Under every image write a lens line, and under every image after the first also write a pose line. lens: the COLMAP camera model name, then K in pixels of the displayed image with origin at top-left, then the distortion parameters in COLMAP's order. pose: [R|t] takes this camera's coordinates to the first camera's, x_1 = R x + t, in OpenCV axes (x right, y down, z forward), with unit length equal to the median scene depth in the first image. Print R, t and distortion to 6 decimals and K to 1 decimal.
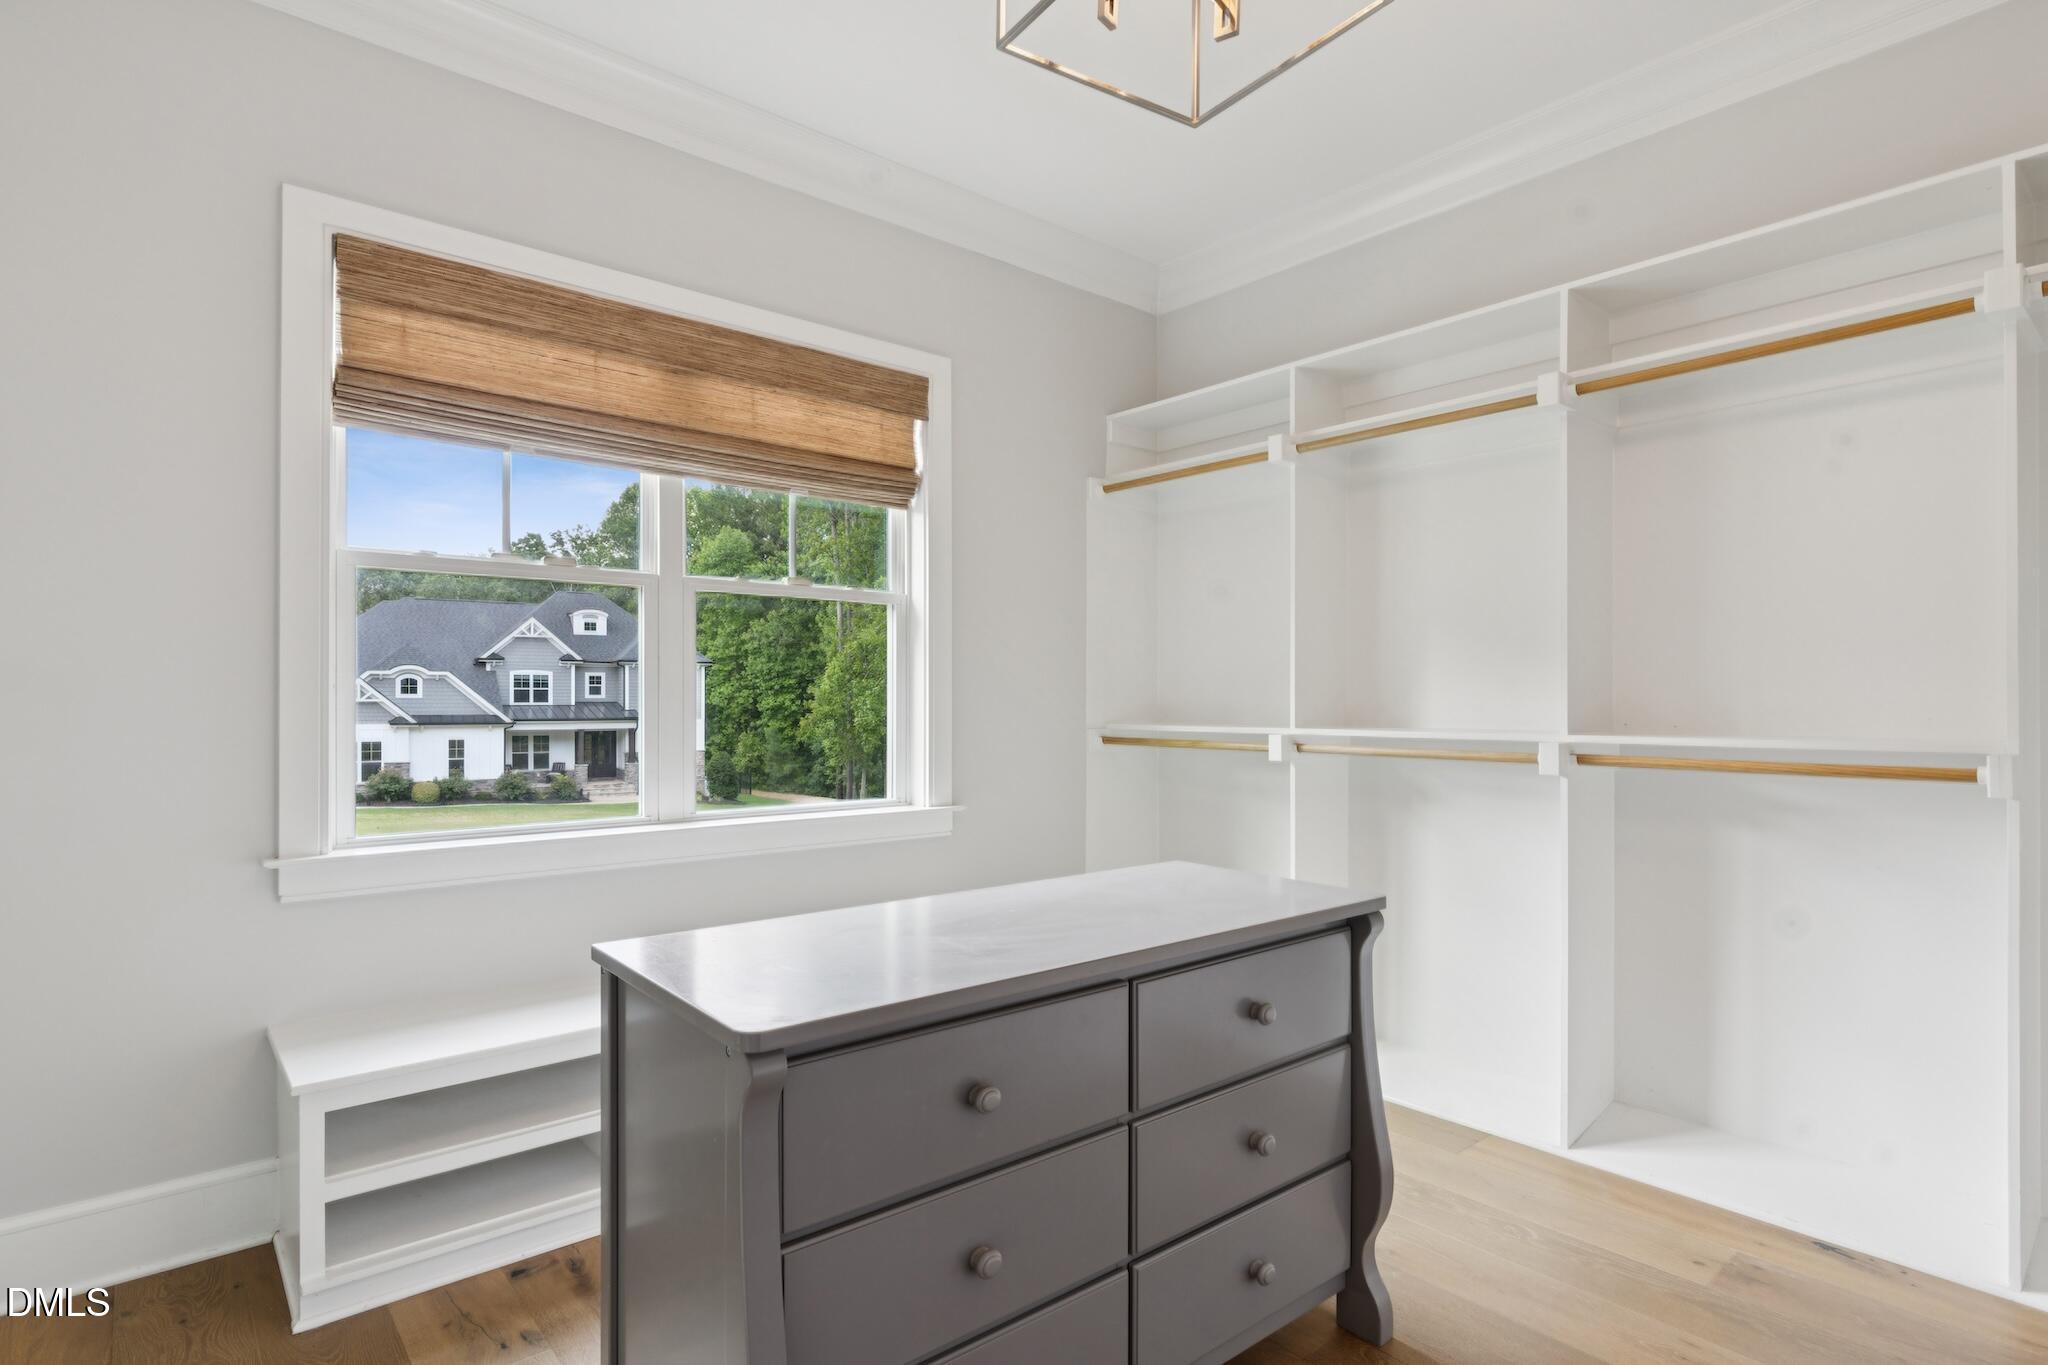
lens RADIAL K [[1041.7, 0, 1014.1], [0, 1041.7, 693.0], [0, 0, 1]] dist [-0.007387, 0.005343]
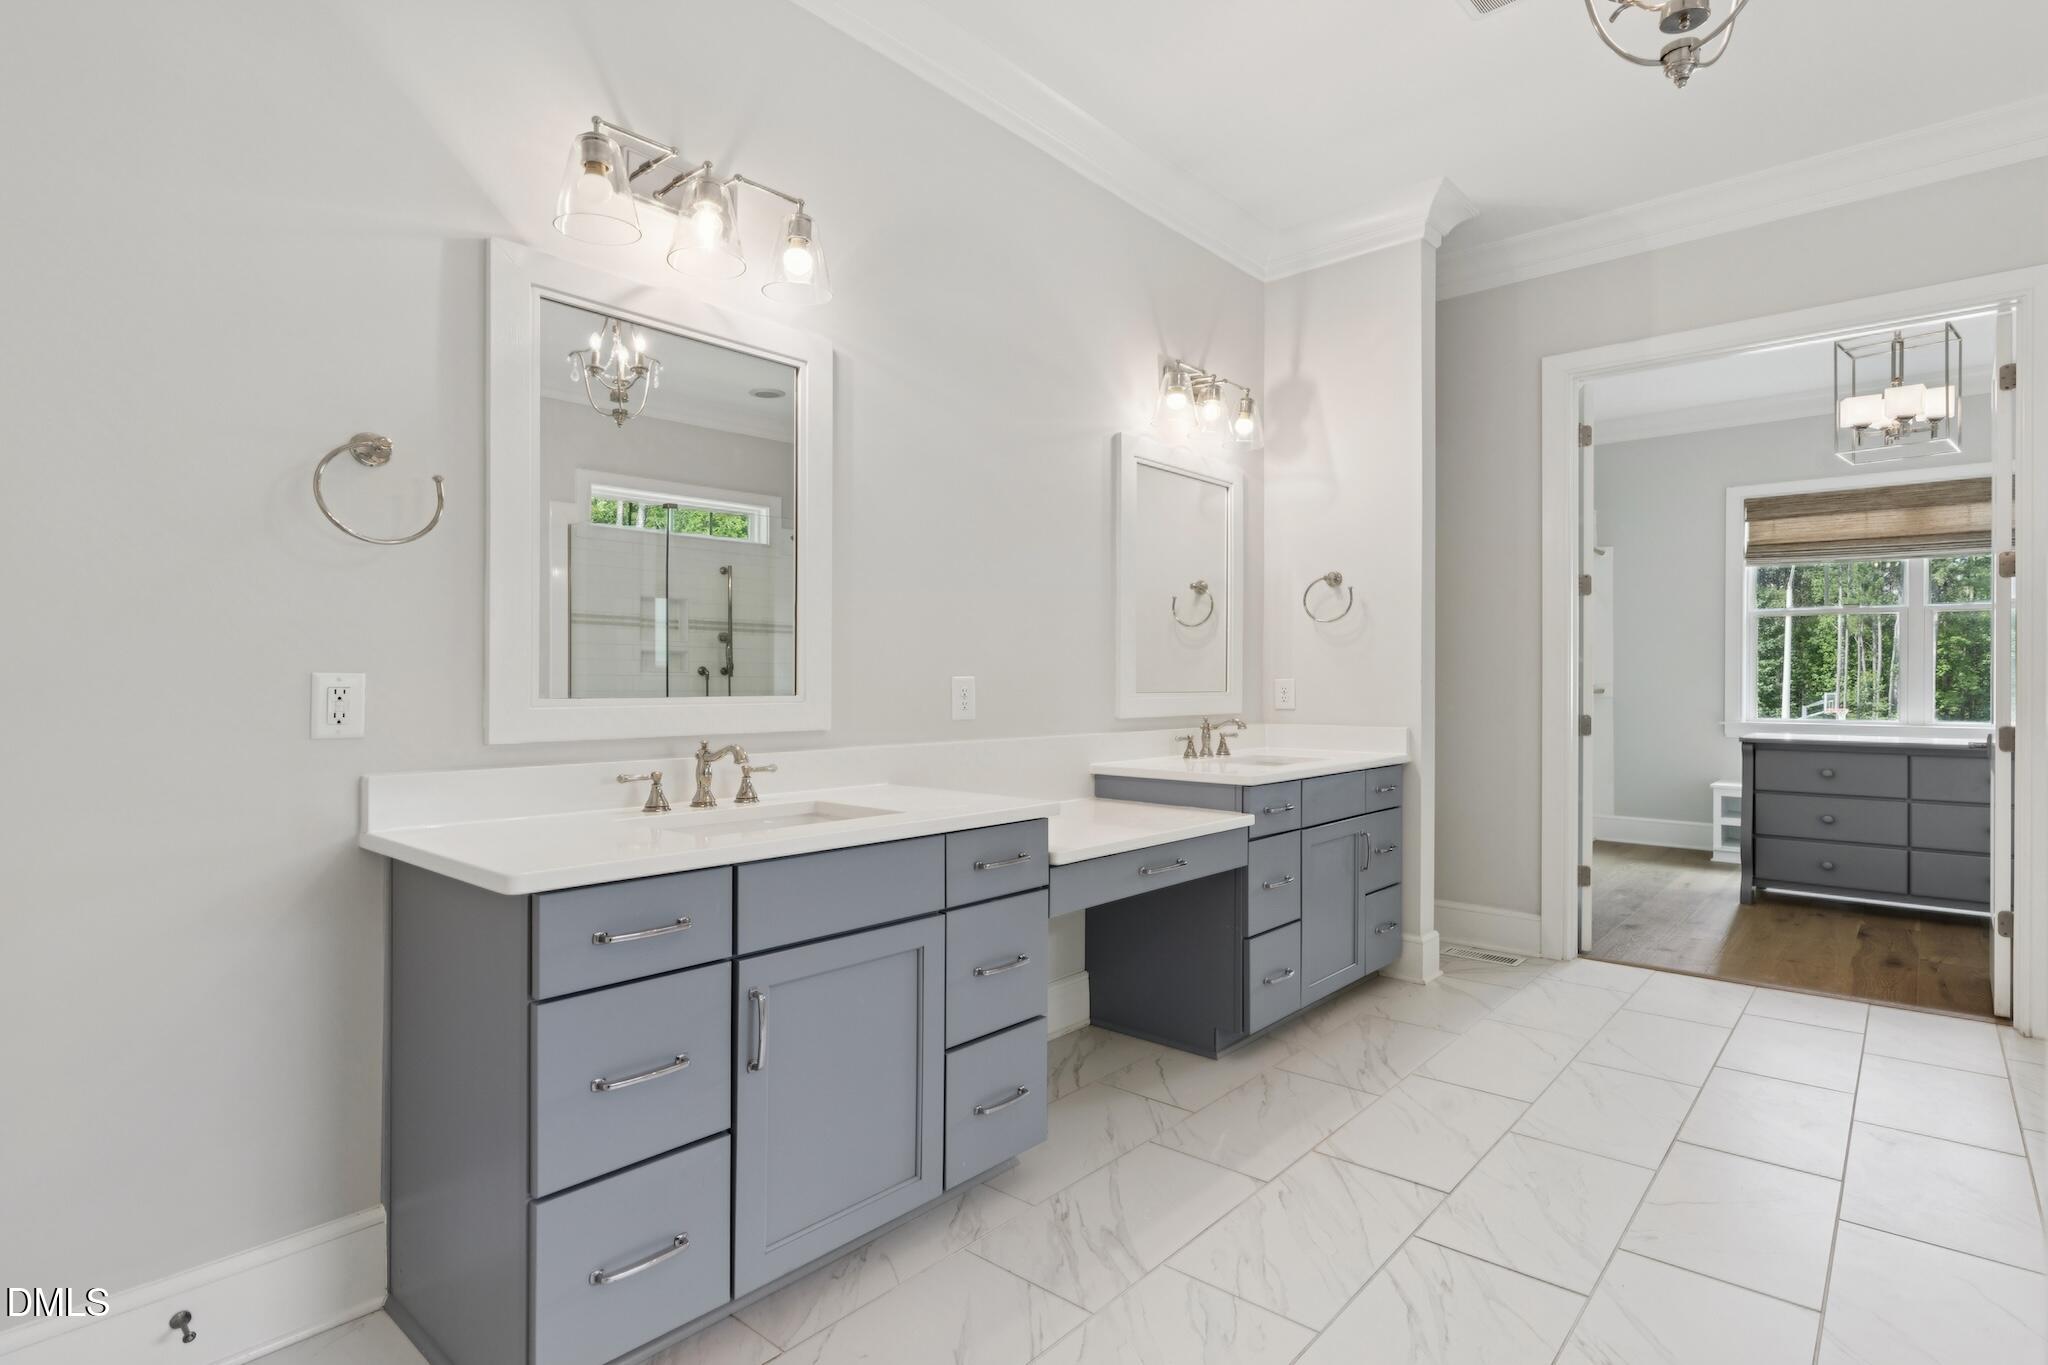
lens RADIAL K [[1041.7, 0, 1026.3], [0, 1041.7, 676.5], [0, 0, 1]] dist [-0.007387, 0.005343]
pose [[0.152441, -0.002601, -0.988309, 1.312825], [0.005123, 0.999985, -0.001841, 0.019521], [0.988299, -0.004782, 0.152452, -0.966662]]
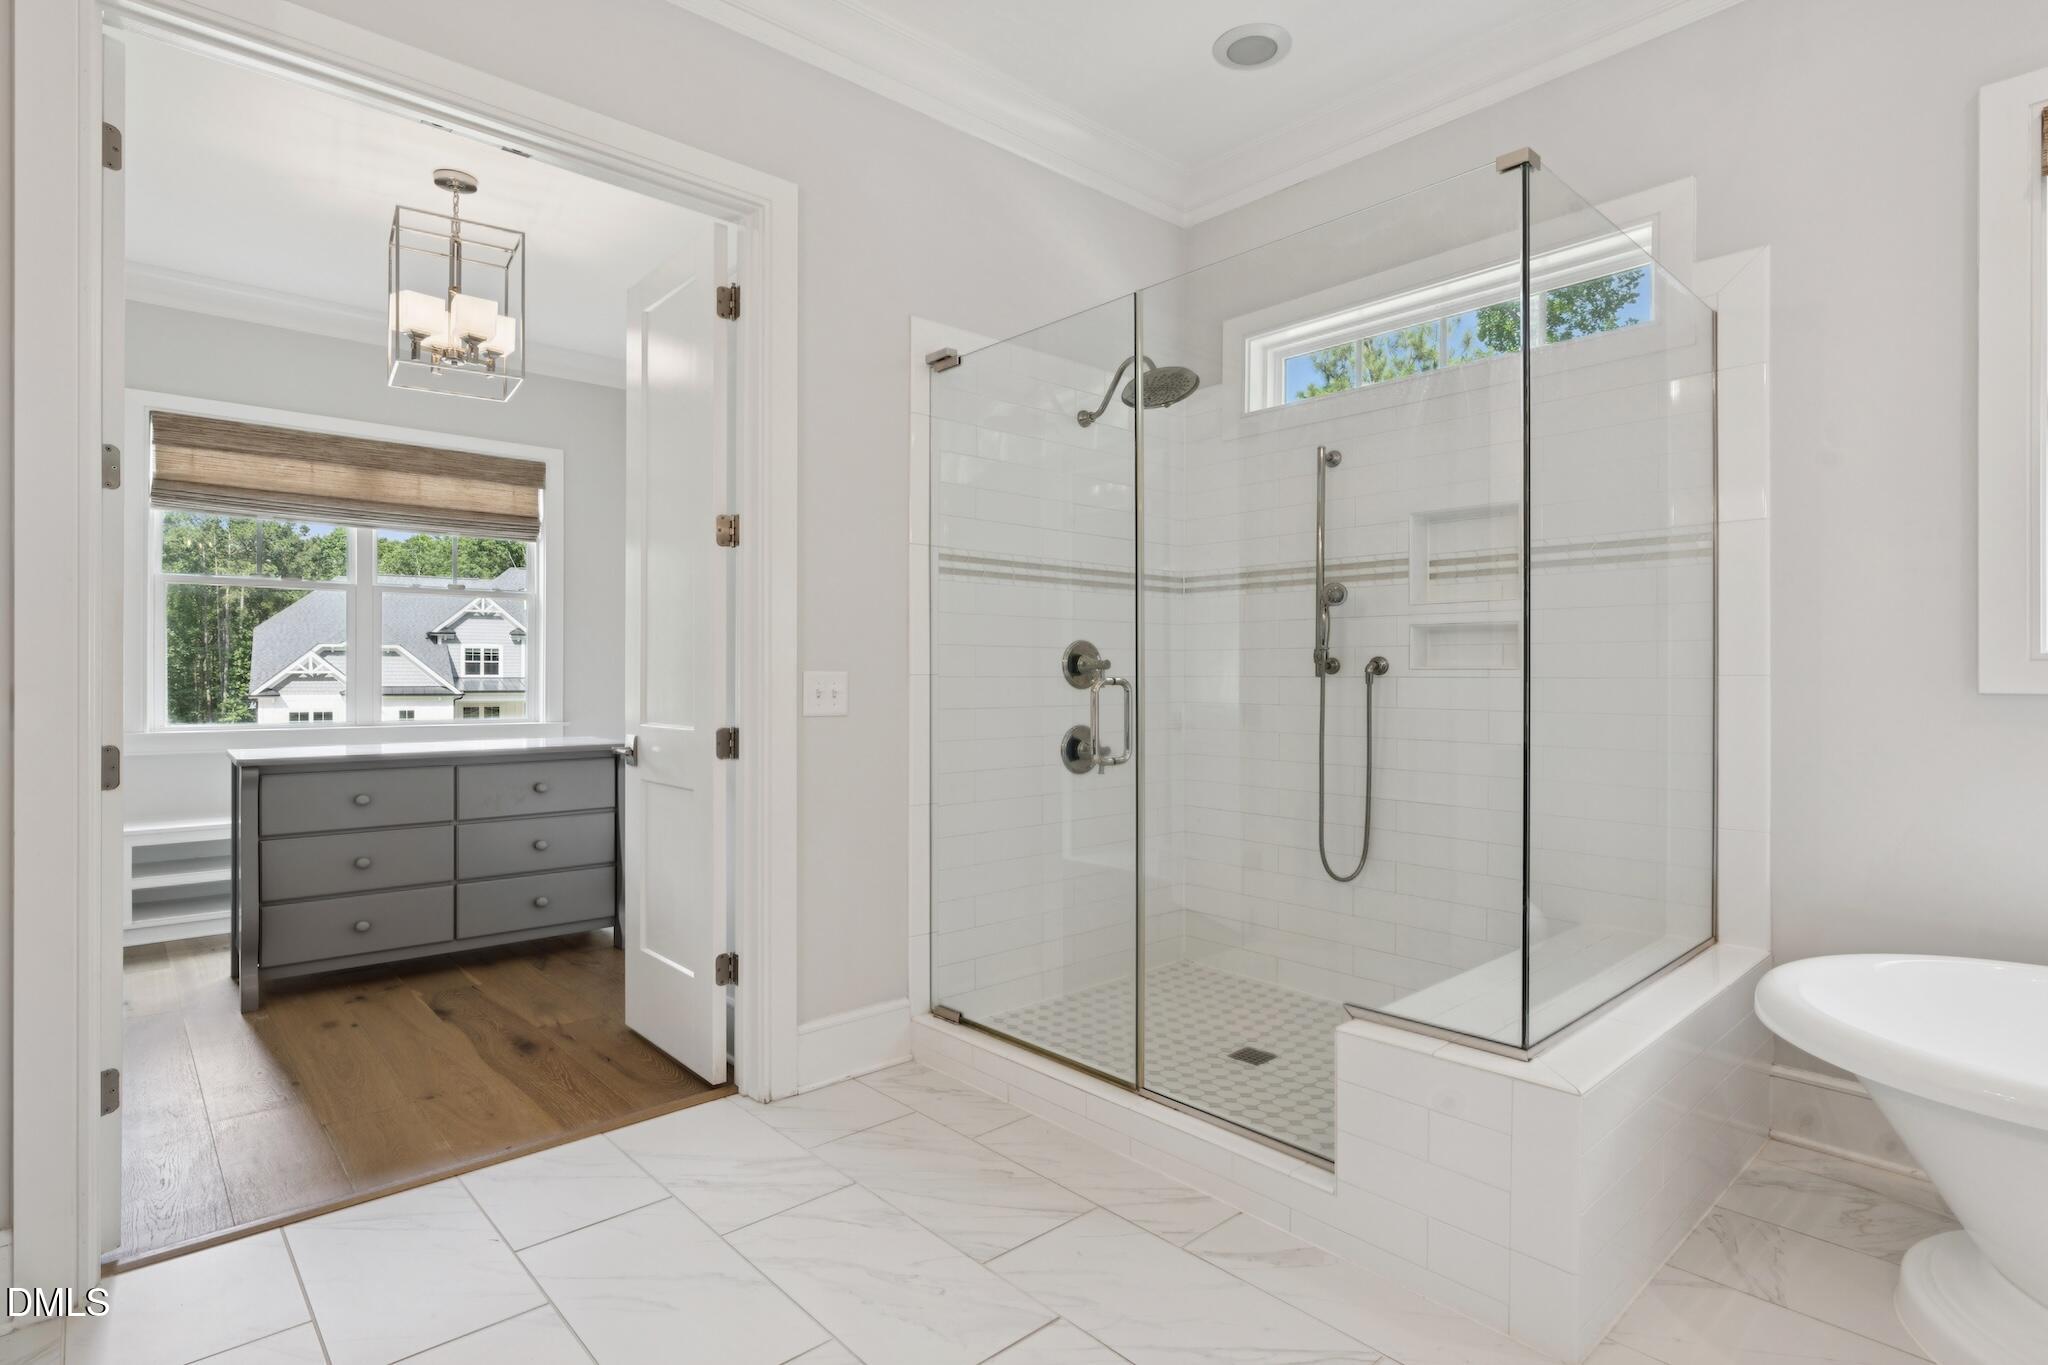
lens RADIAL K [[1041.7, 0, 1017.1], [0, 1041.7, 673.1], [0, 0, 1]] dist [-0.007387, 0.005343]
pose [[0.999727, 0.002021, 0.023273, 0.661284], [-0.002124, 0.999988, 0.004373, 0.022904], [-0.023264, -0.004422, 0.999720, -0.702198]]
